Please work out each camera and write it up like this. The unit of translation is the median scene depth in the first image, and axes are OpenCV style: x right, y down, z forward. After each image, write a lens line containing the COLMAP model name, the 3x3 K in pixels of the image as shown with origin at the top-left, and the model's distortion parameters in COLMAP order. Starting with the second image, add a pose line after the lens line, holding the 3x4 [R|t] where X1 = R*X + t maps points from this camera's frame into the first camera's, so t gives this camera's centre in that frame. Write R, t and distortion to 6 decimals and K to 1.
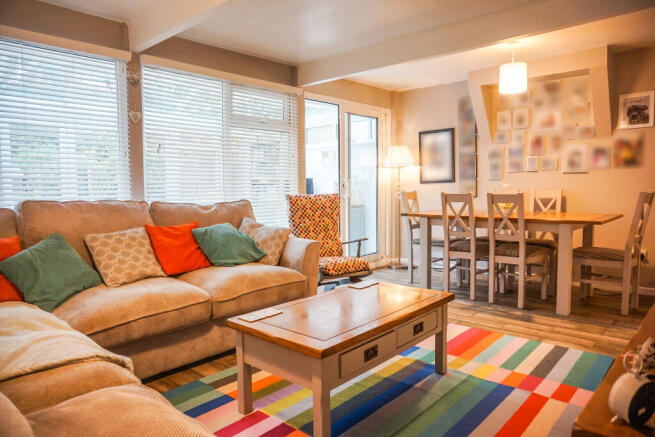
lens RADIAL K [[442.5, 0, 325.8], [0, 442.5, 216.8], [0, 0, 1]] dist [-0.031049, 0.011270]
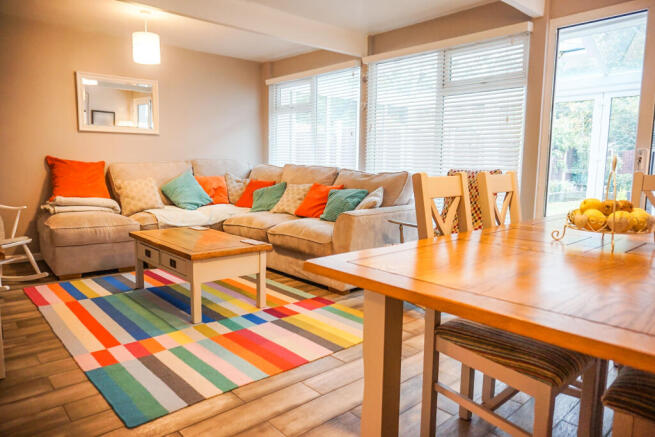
lens RADIAL K [[442.5, 0, 325.9], [0, 442.5, 219.6], [0, 0, 1]] dist [-0.031049, 0.011270]
pose [[-0.104969, 0.140026, -0.984568, 1.297389], [-0.080383, 0.985603, 0.148743, -0.101503], [0.991221, 0.094756, -0.092202, 1.403194]]
